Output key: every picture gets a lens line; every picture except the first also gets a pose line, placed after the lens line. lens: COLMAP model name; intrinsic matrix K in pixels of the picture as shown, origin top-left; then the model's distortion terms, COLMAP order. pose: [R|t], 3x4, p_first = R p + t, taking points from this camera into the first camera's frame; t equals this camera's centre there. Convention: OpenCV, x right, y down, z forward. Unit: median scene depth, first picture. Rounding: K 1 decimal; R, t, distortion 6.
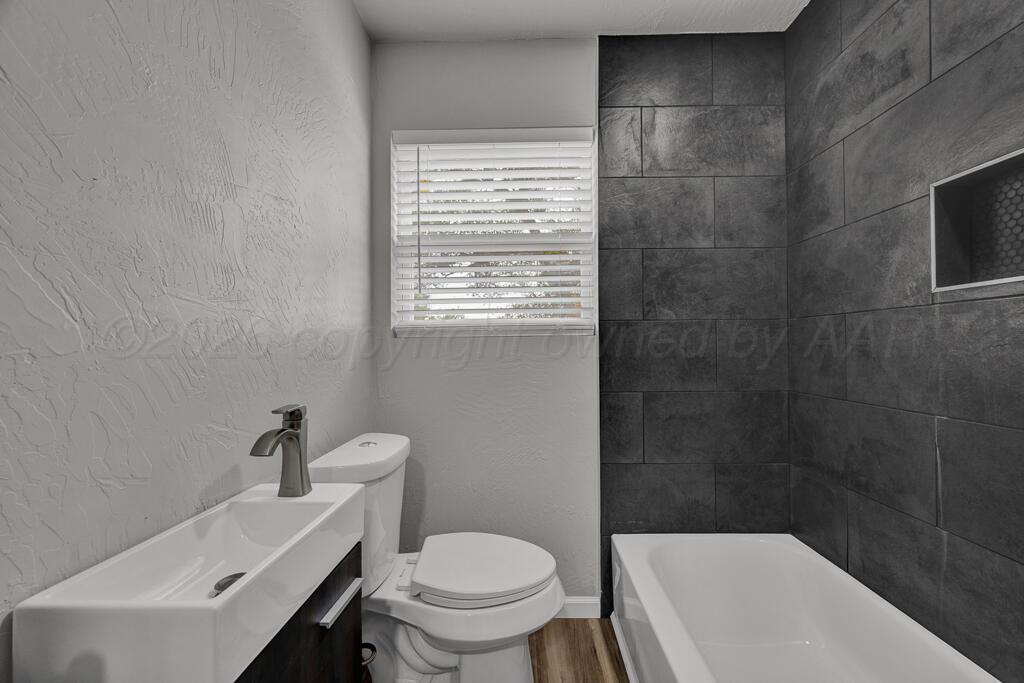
lens RADIAL K [[401.8, 0, 513.2], [0, 401.8, 342.0], [0, 0, 1]] dist [0.000325, -0.000314]
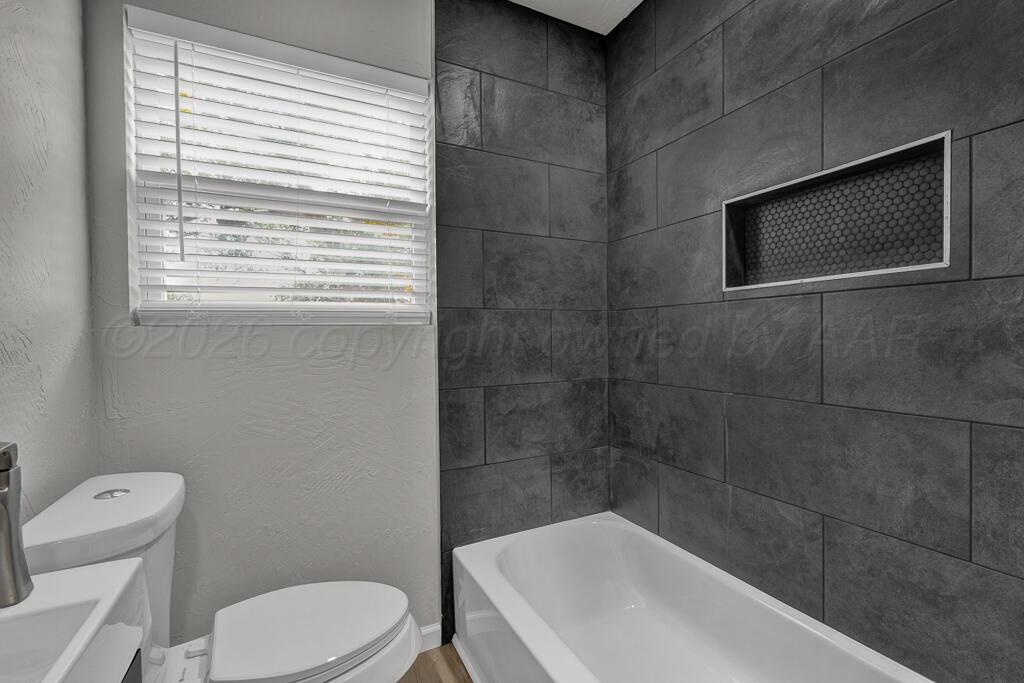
lens RADIAL K [[455.4, 0, 513.6], [0, 455.4, 342.0], [0, 0, 1]] dist [0.002945, -0.001228]
pose [[0.880543, -0.010106, 0.473859, -0.111964], [0.000346, 0.999786, 0.020679, 0.000100], [-0.473966, -0.018044, 0.880358, 0.056395]]
